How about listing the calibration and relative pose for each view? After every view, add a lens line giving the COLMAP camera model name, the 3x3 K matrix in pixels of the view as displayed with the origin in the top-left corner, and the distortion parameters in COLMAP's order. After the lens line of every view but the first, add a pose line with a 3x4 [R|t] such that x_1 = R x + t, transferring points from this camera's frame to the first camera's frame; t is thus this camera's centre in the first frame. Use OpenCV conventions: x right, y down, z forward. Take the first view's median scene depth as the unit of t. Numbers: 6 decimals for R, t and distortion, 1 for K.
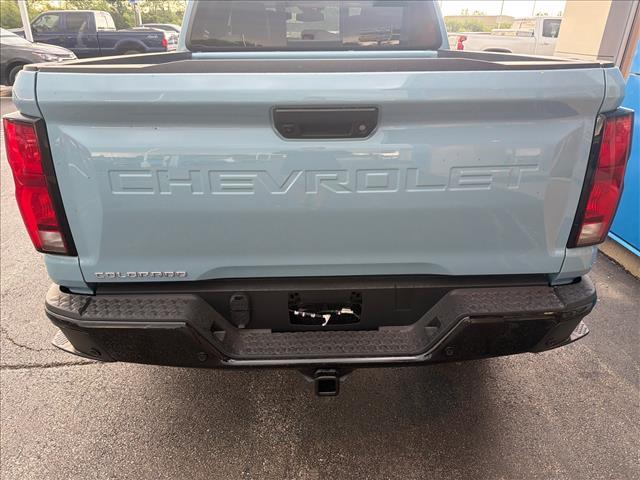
lens RADIAL K [[461.5, 0, 325.3], [0, 461.5, 235.0], [0, 0, 1]] dist [0.053647, -0.068785]
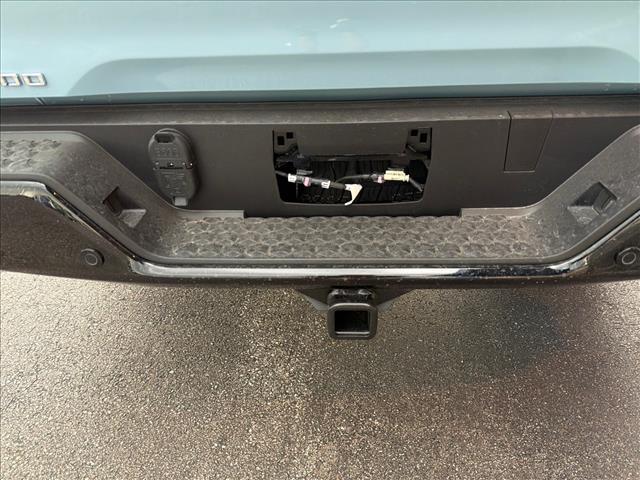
lens RADIAL K [[446.5, 0, 316.9], [0, 446.5, 240.8], [0, 0, 1]] dist [0.034315, -0.007530]
pose [[0.995967, 0.015503, -0.088367, 0.006723], [0.001218, 0.982530, 0.186099, 0.146020], [0.089709, -0.185457, 0.978549, 0.525434]]
